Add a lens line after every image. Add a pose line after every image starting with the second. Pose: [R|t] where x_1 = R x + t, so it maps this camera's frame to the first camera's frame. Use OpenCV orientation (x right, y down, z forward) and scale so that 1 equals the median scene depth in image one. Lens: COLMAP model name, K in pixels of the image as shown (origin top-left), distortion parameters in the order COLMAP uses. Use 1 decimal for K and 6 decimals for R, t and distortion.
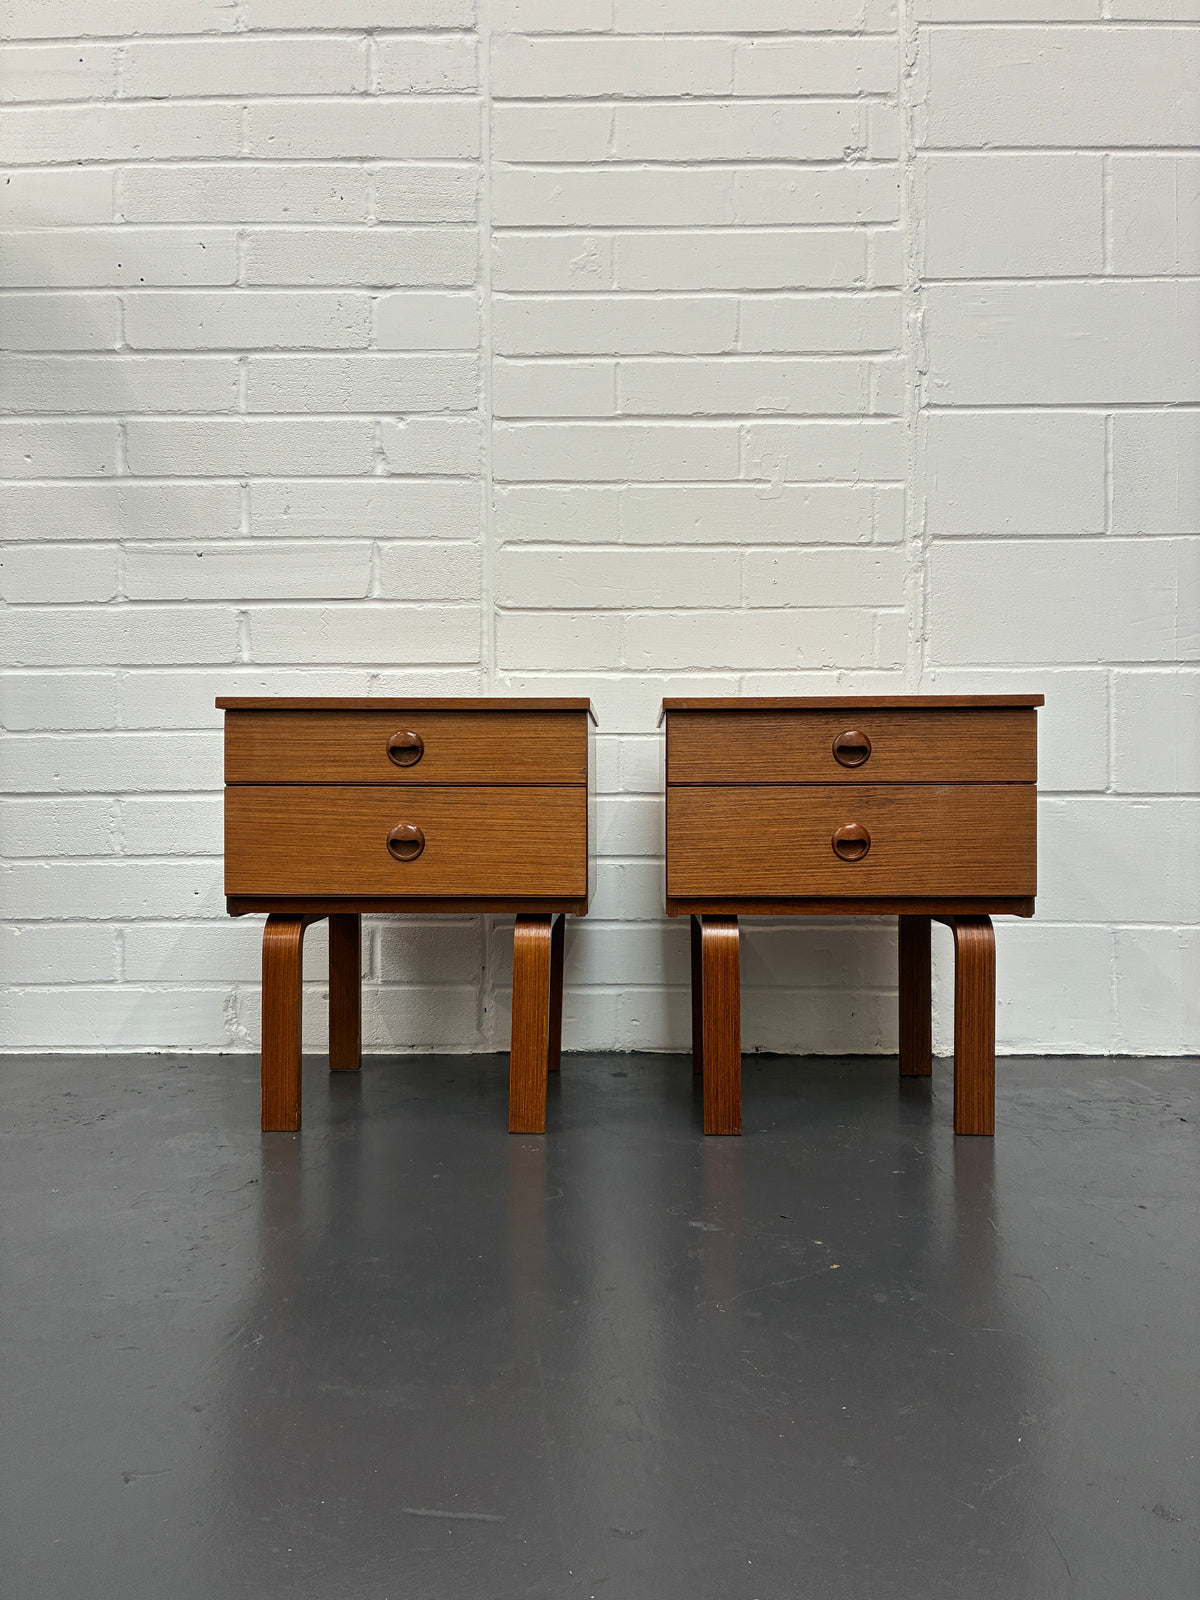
lens RADIAL K [[1244.2, 0, 595.5], [0, 1244.2, 789.7], [0, 0, 1]] dist [0.031042, -0.028246]
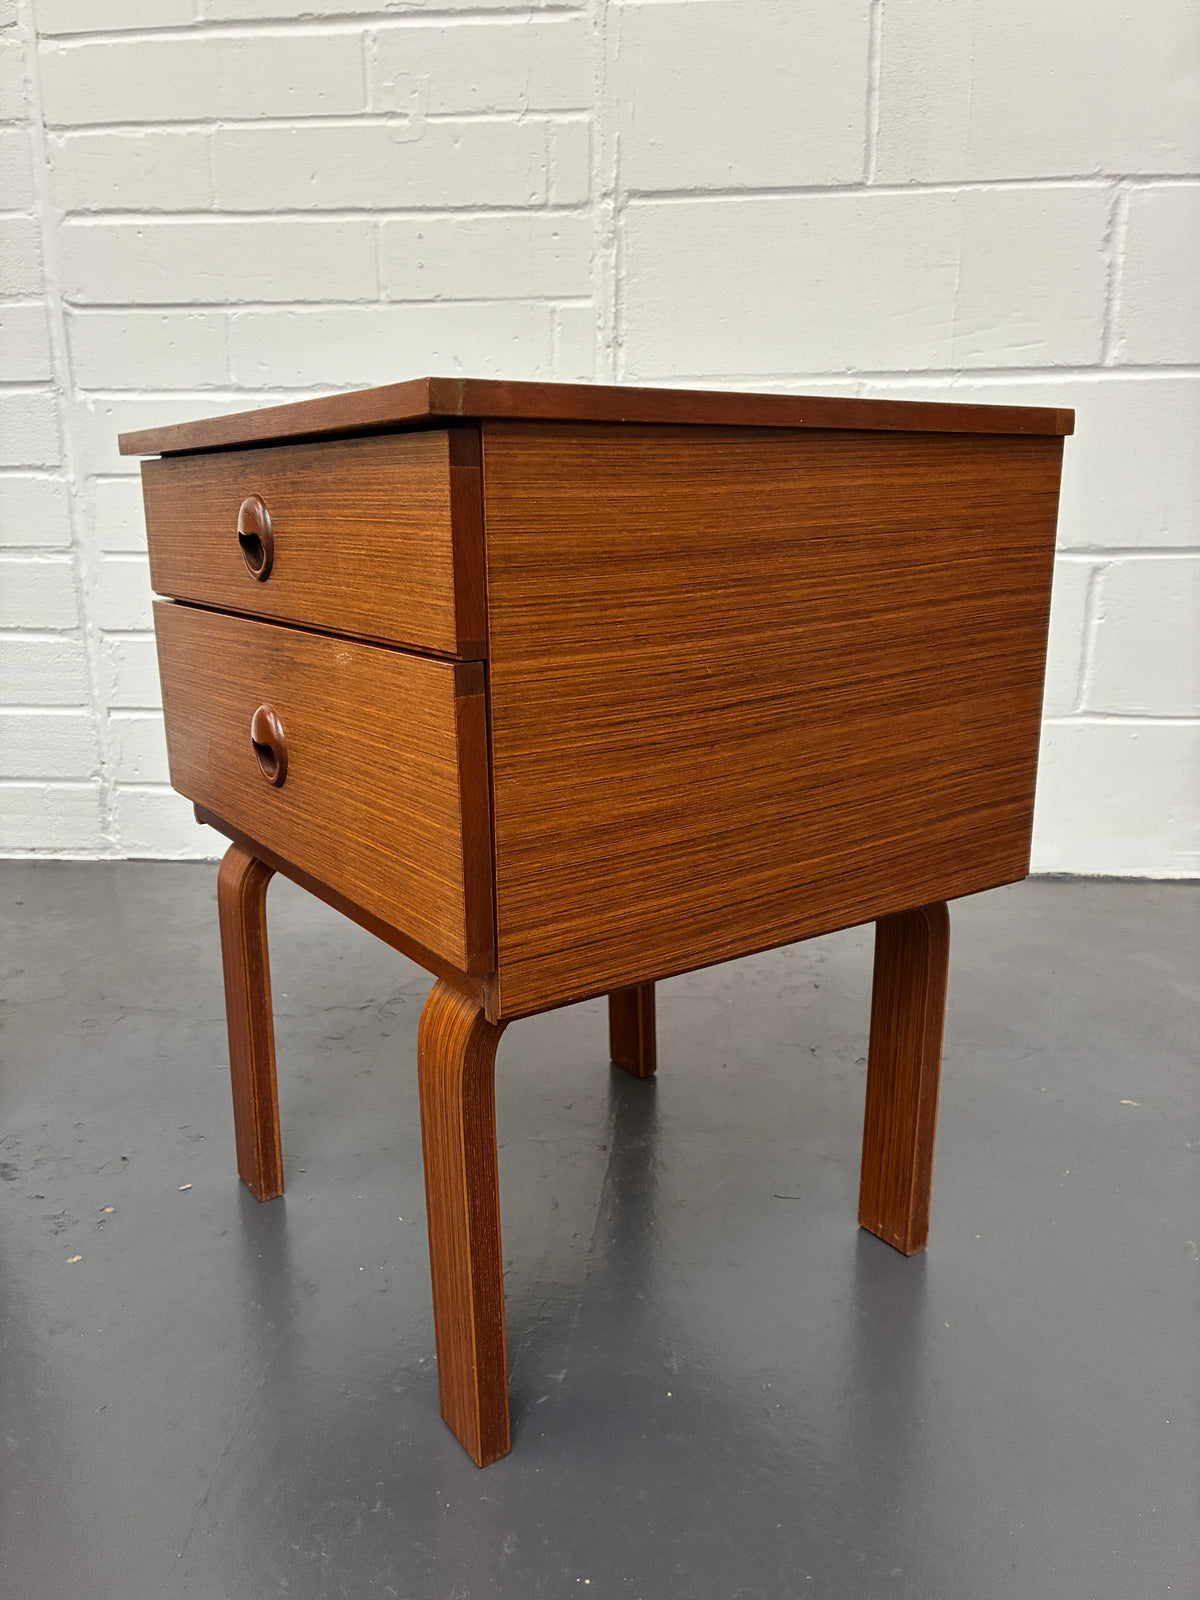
lens RADIAL K [[1244.2, 0, 601.5], [0, 1244.2, 806.1], [0, 0, 1]] dist [0.031042, -0.028246]
pose [[0.997540, 0.010768, -0.069262, 0.308342], [0.007183, 0.967225, 0.253818, -0.041280], [0.069725, -0.253691, 0.964769, 0.197347]]
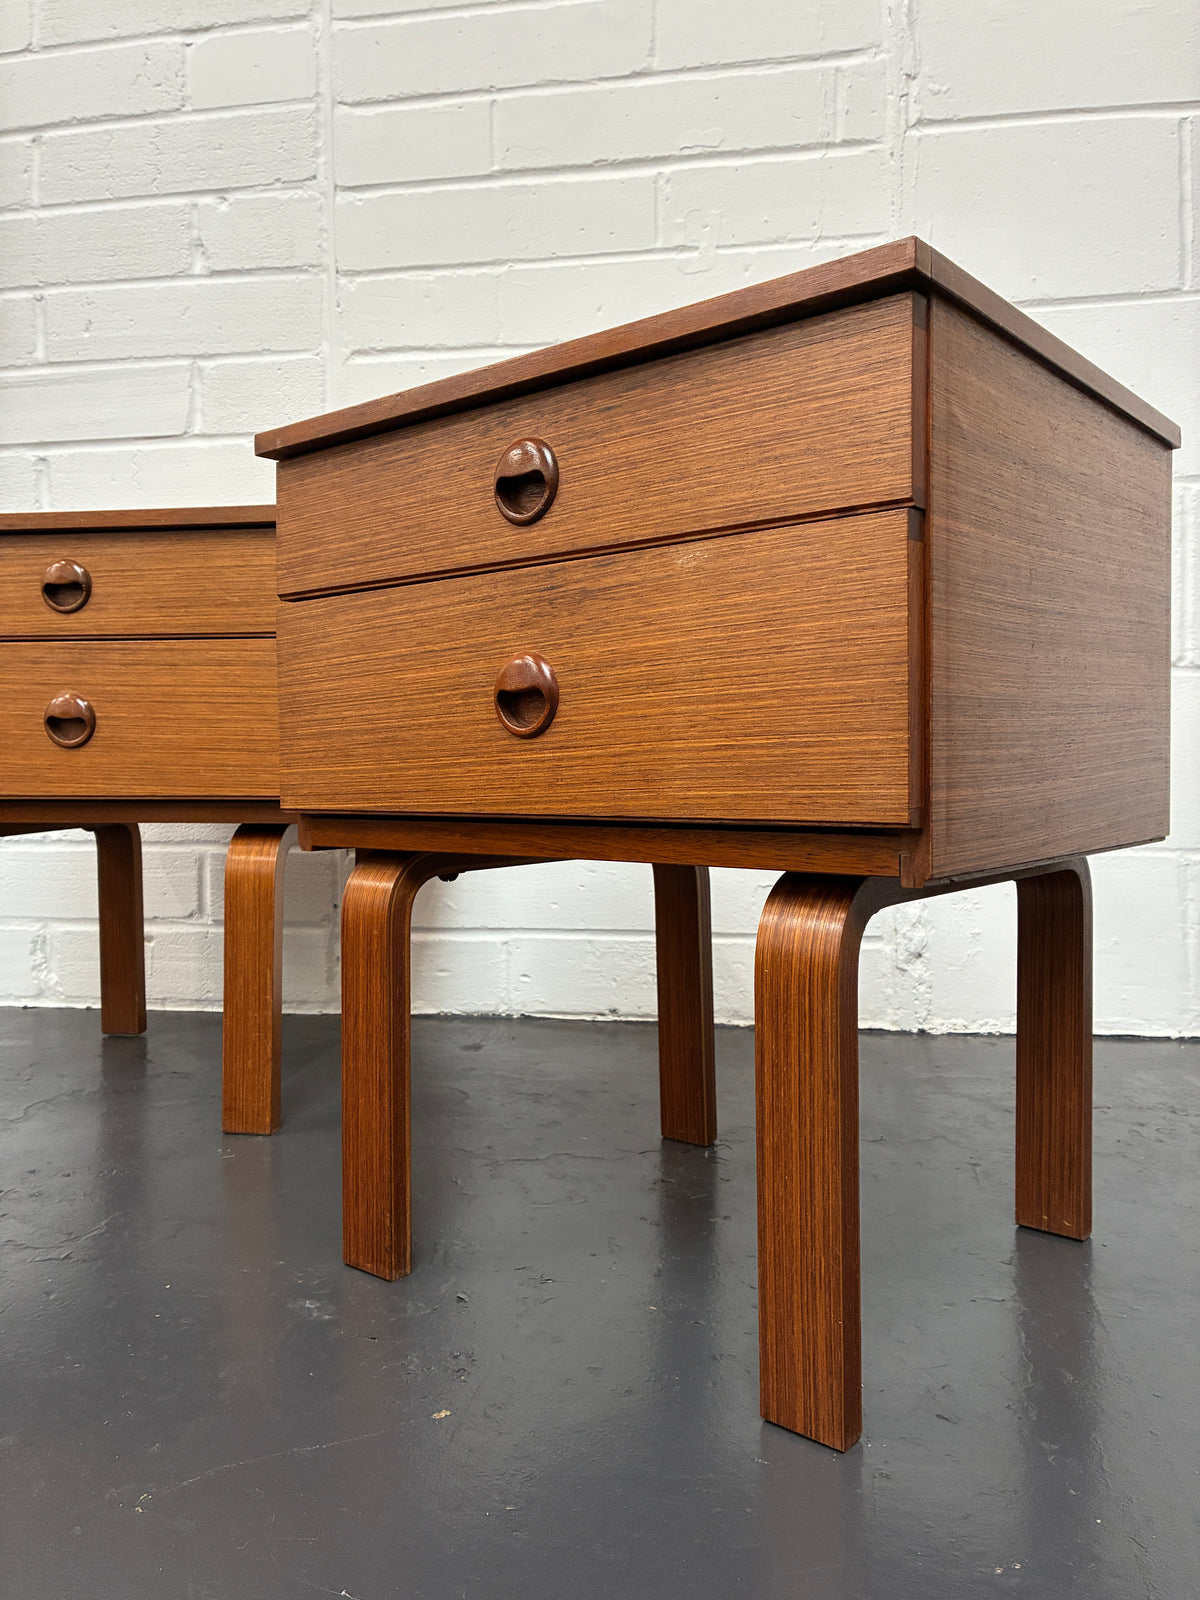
lens RADIAL K [[1244.2, 0, 595.5], [0, 1244.2, 787.8], [0, 0, 1]] dist [0.031042, -0.028246]
pose [[0.988456, -0.003033, -0.151478, 0.190810], [0.008216, 0.999401, 0.033603, 0.044623], [0.151285, -0.034460, 0.987889, 0.254768]]
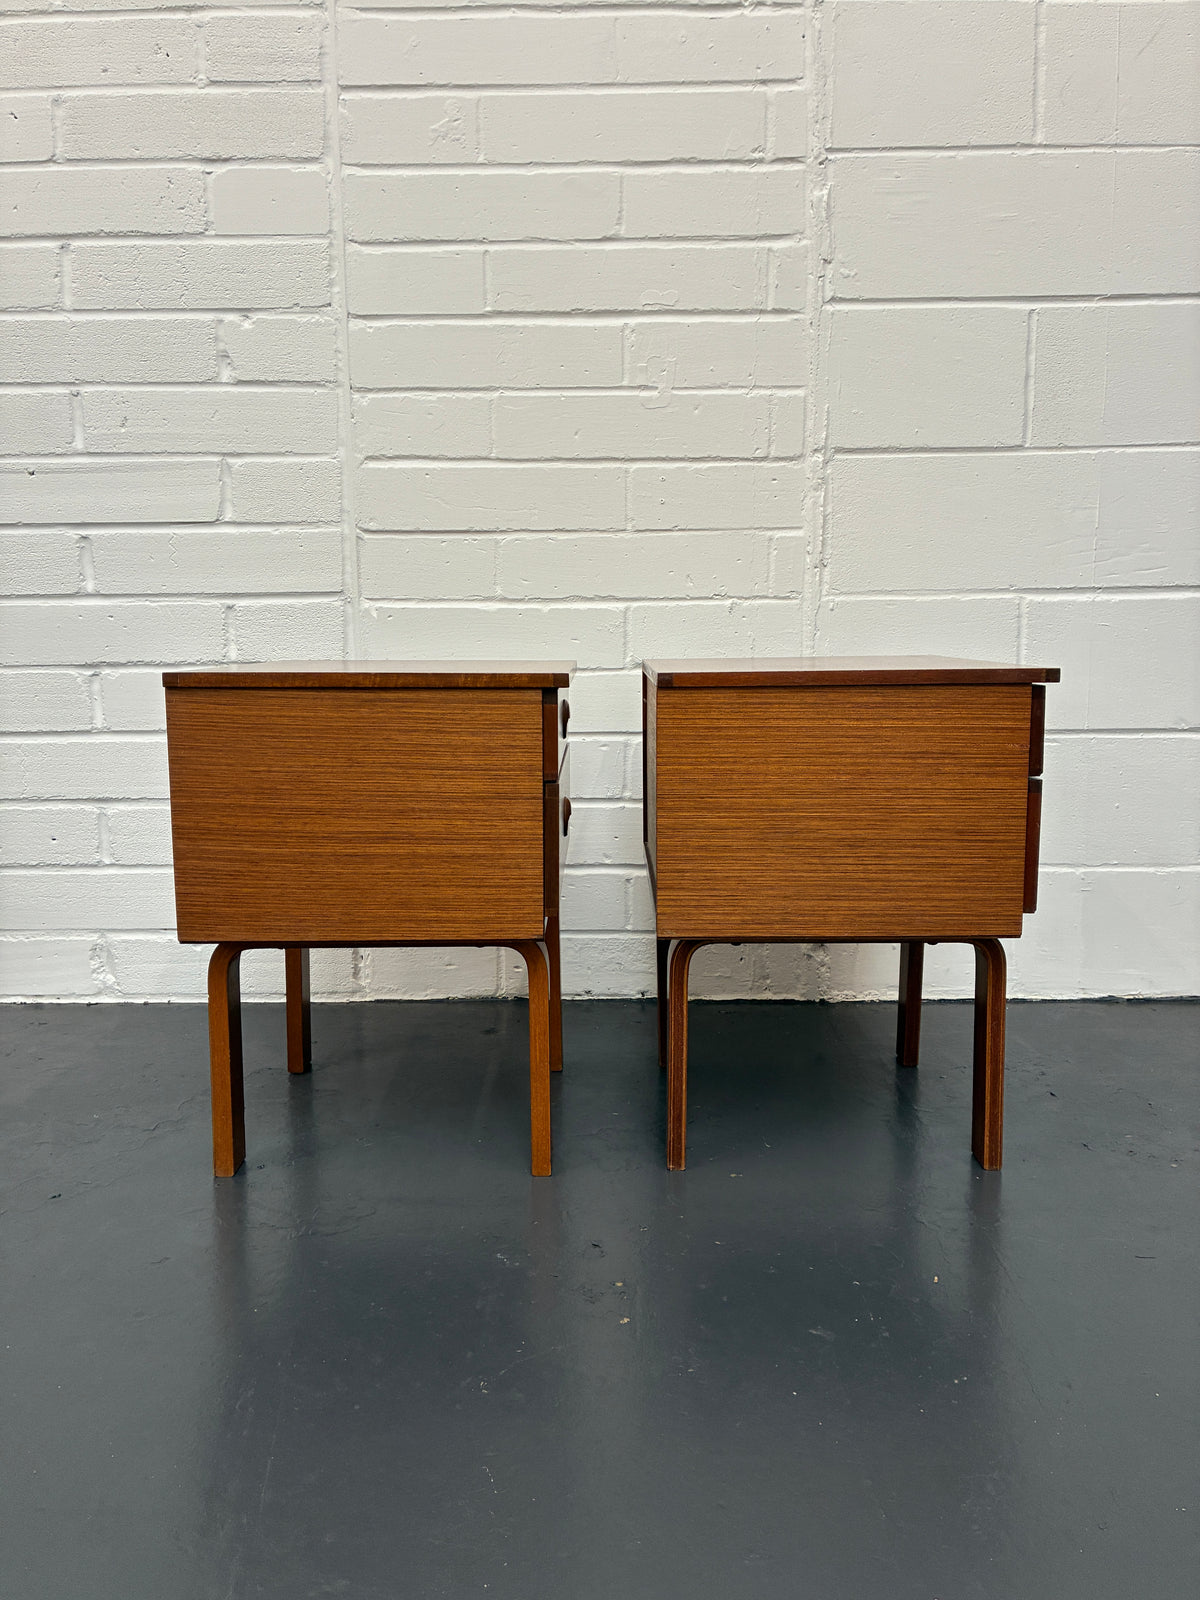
lens RADIAL K [[1244.2, 0, 600.5], [0, 1244.2, 793.9], [0, 0, 1]] dist [0.031042, -0.028246]
pose [[0.999977, -0.006229, 0.002579, 0.094773], [0.005807, 0.990164, 0.139793, -0.082243], [-0.003425, -0.139775, 0.990177, 0.062022]]
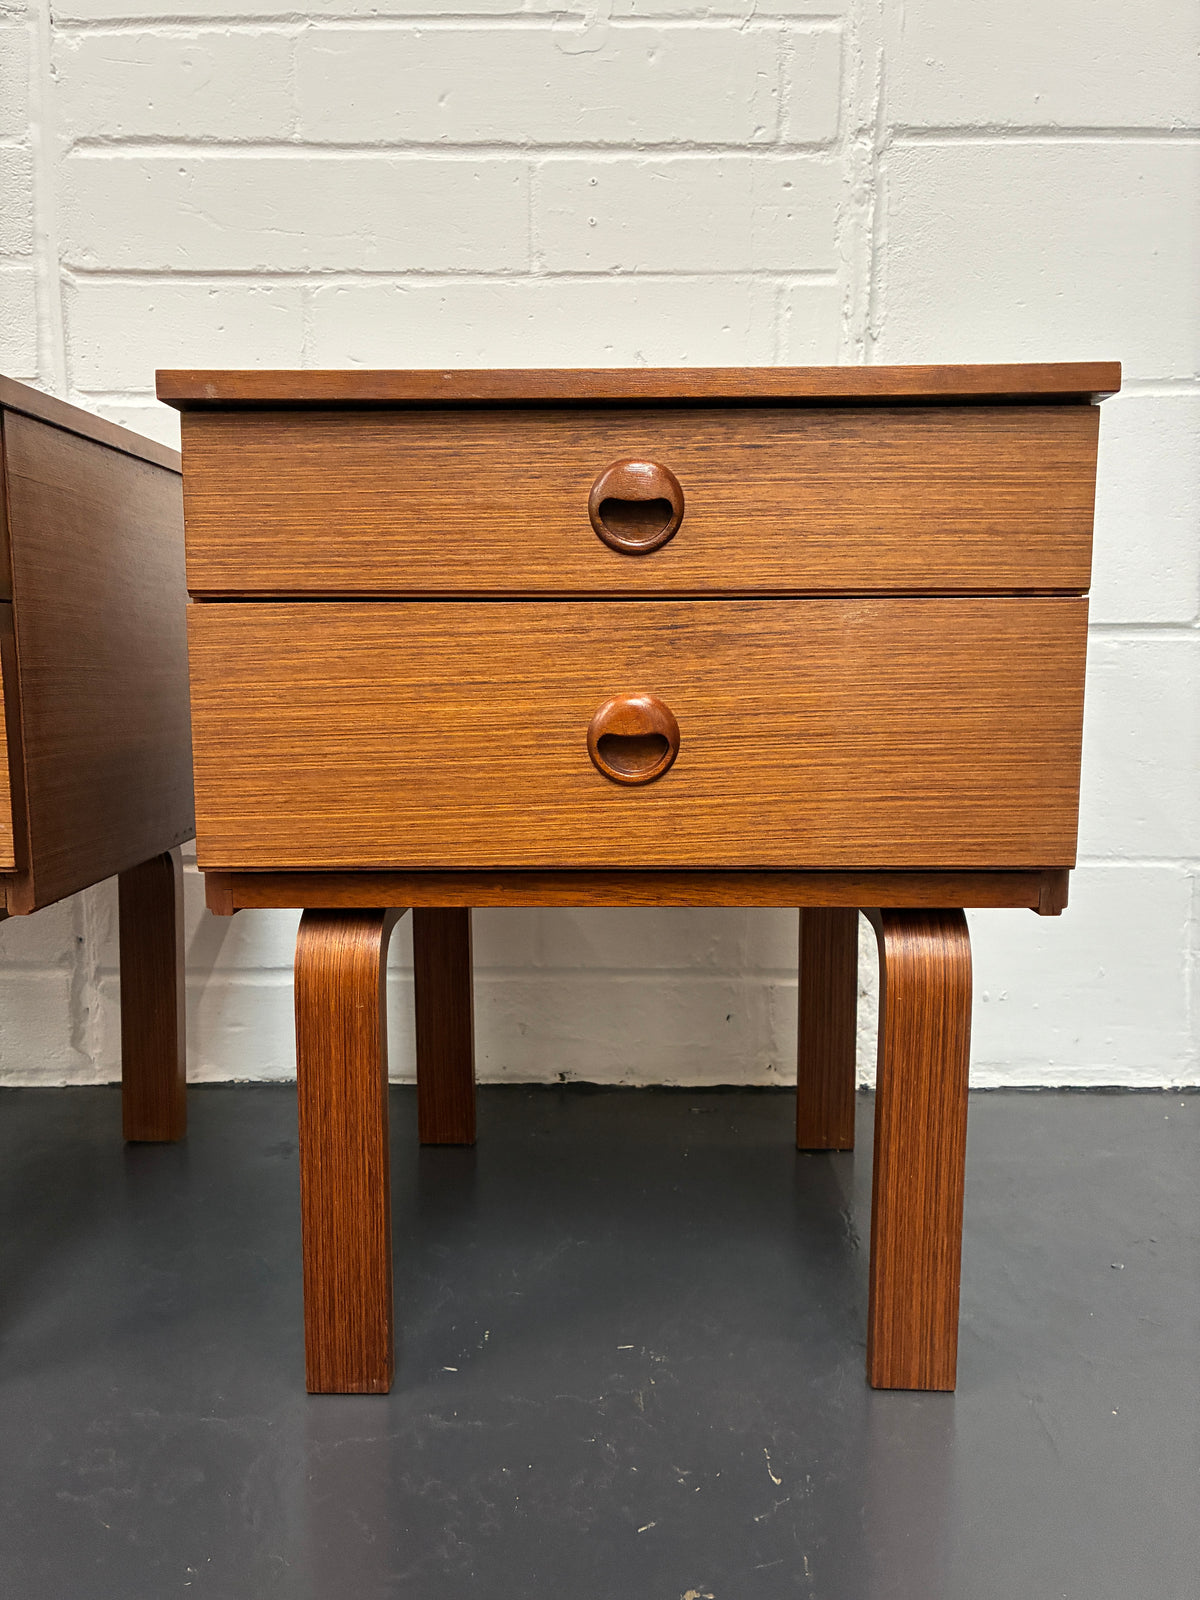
lens RADIAL K [[1244.2, 0, 607.9], [0, 1244.2, 796.0], [0, 0, 1]] dist [0.031042, -0.028246]
pose [[0.999972, -0.000555, 0.007454, 0.146217], [-0.000404, 0.991765, 0.128072, 0.006032], [-0.007464, -0.128071, 0.991737, 0.444434]]
